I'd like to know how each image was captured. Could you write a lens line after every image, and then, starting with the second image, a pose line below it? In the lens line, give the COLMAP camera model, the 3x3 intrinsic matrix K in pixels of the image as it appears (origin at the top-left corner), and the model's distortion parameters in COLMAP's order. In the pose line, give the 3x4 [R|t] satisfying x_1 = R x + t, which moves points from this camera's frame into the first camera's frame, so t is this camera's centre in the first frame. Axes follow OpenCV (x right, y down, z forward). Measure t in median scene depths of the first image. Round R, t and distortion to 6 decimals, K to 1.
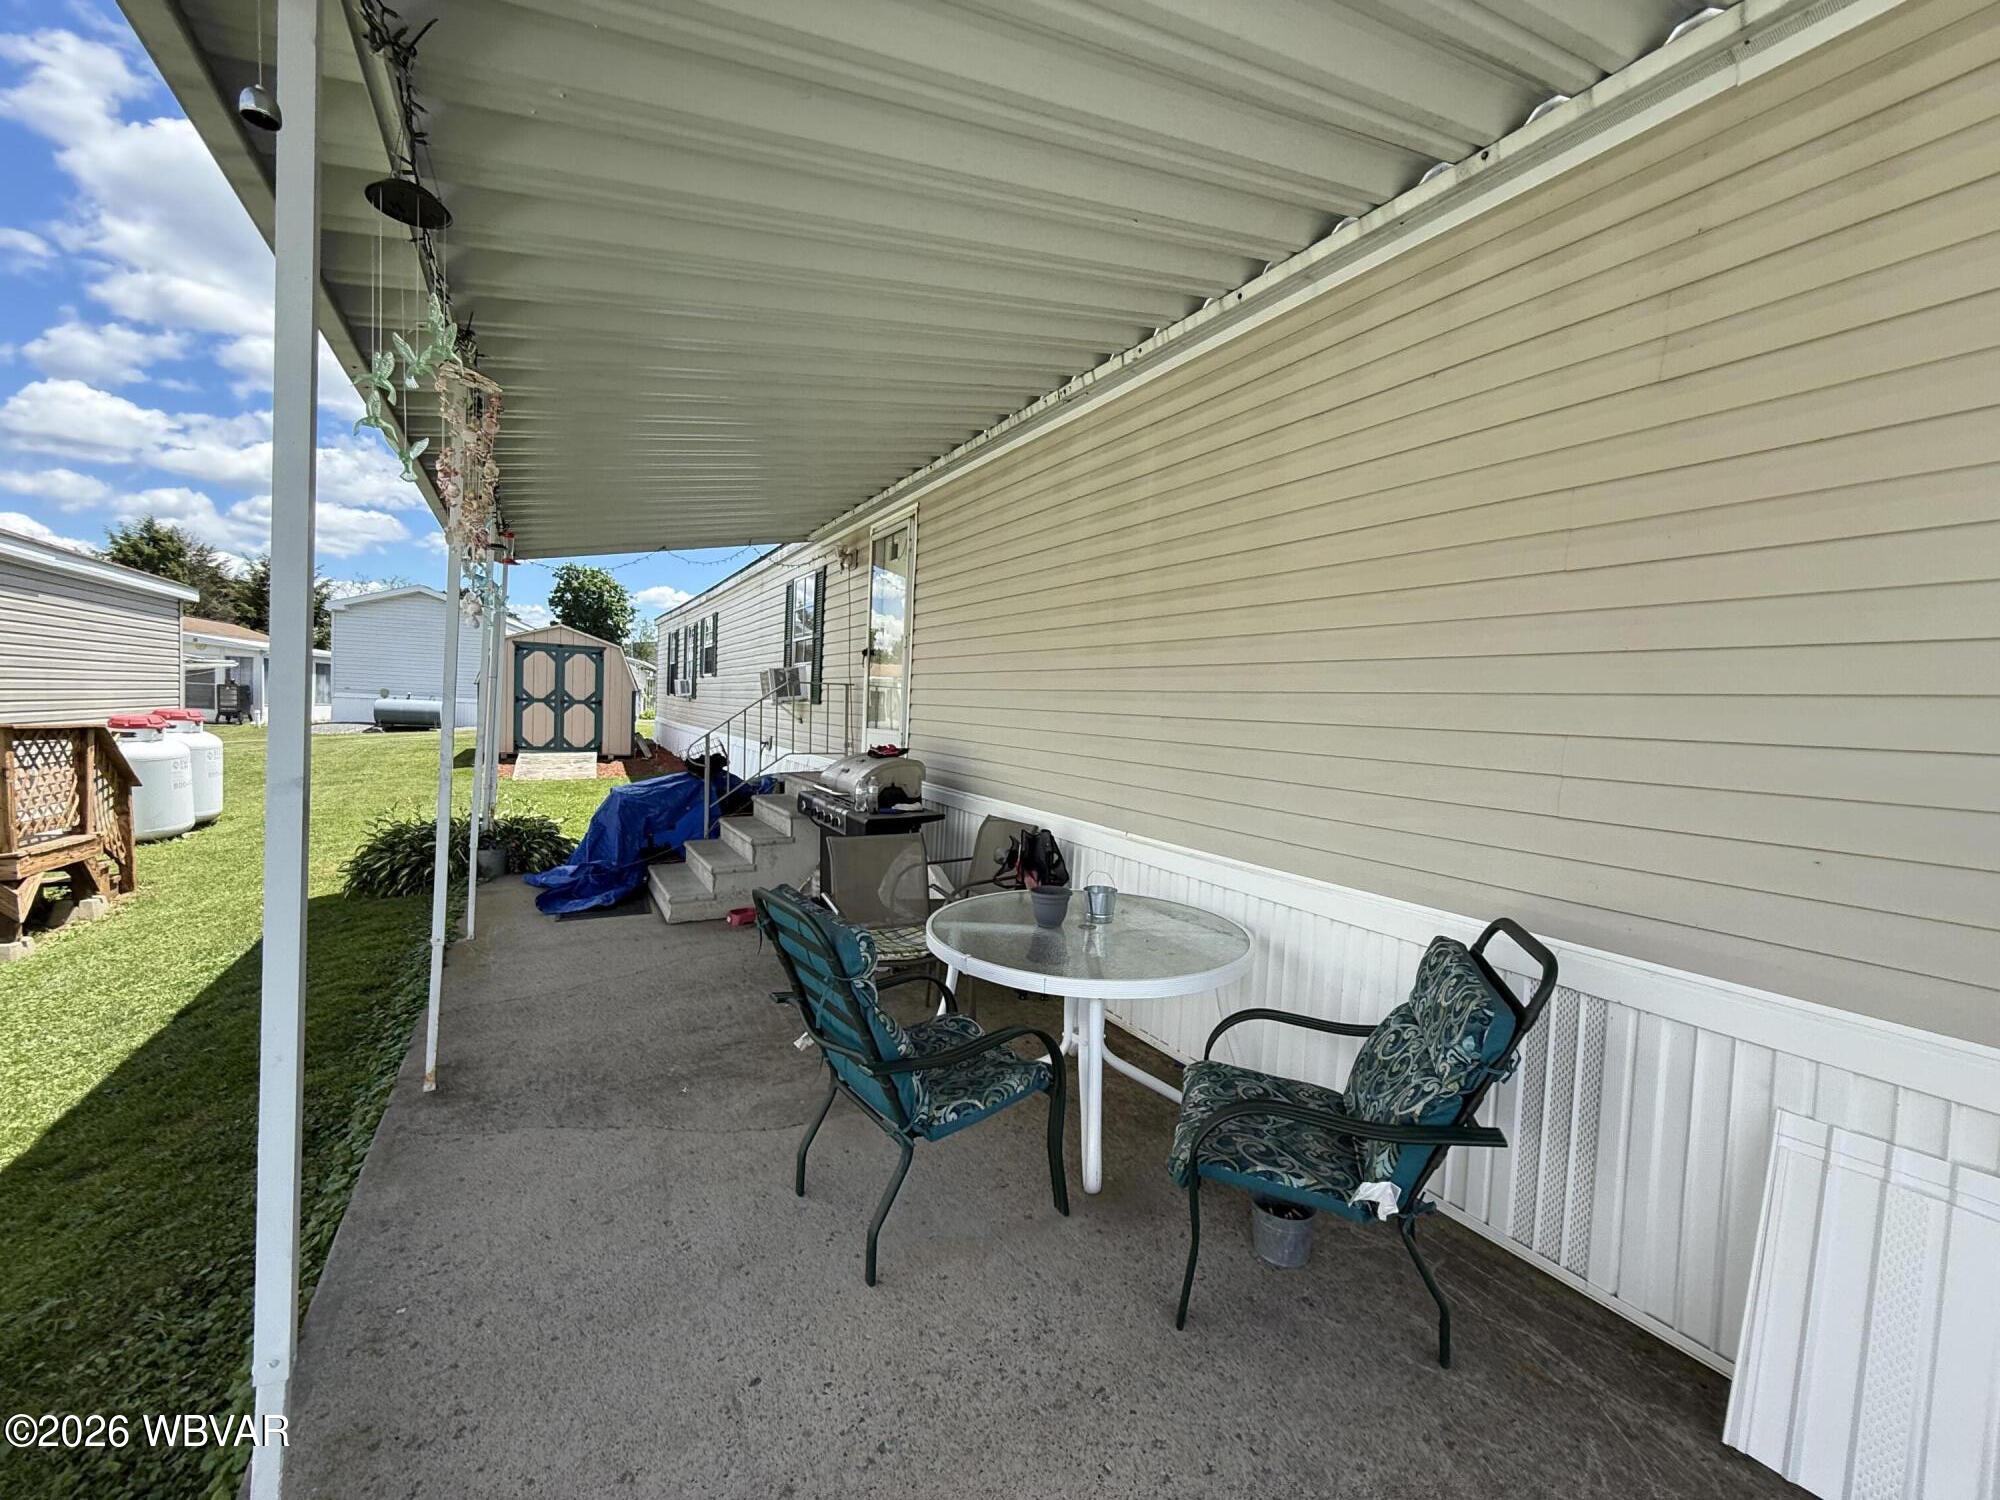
lens RADIAL K [[798.6, 0, 1007.2], [0, 798.6, 732.3], [0, 0, 1]] dist [-0.003311, -0.000105]
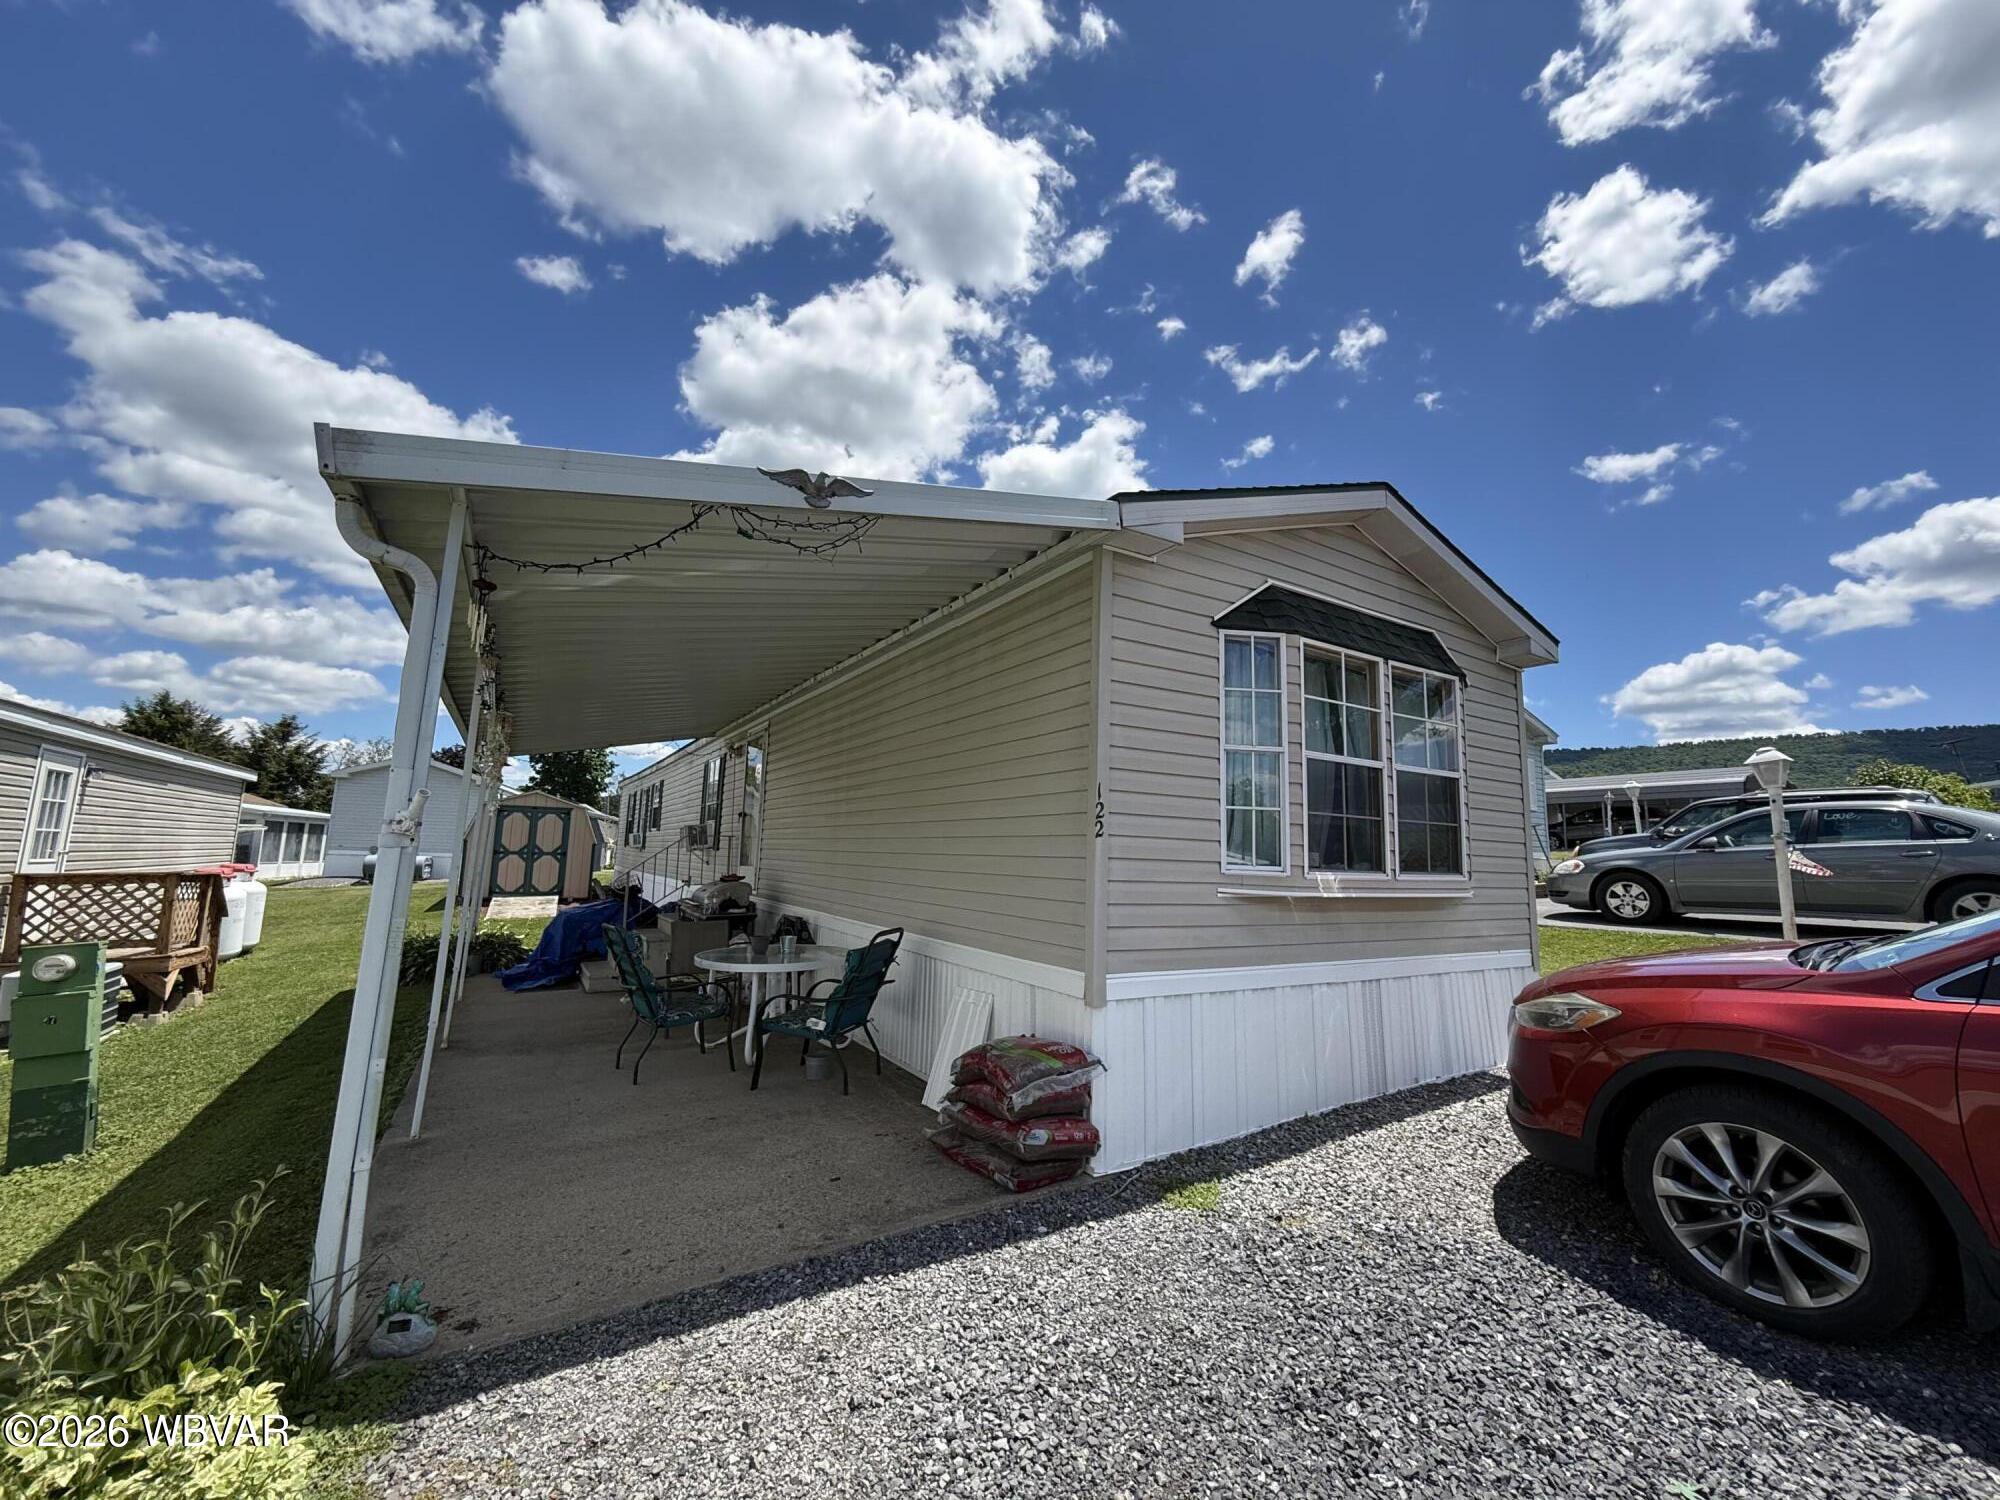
lens RADIAL K [[798.6, 0, 1020.2], [0, 798.6, 756.6], [0, 0, 1]] dist [-0.003311, -0.000105]
pose [[0.999008, -0.017215, 0.041078, 0.119332], [0.023164, 0.988555, -0.149073, 0.011223], [-0.038042, 0.149877, 0.987973, -0.212798]]
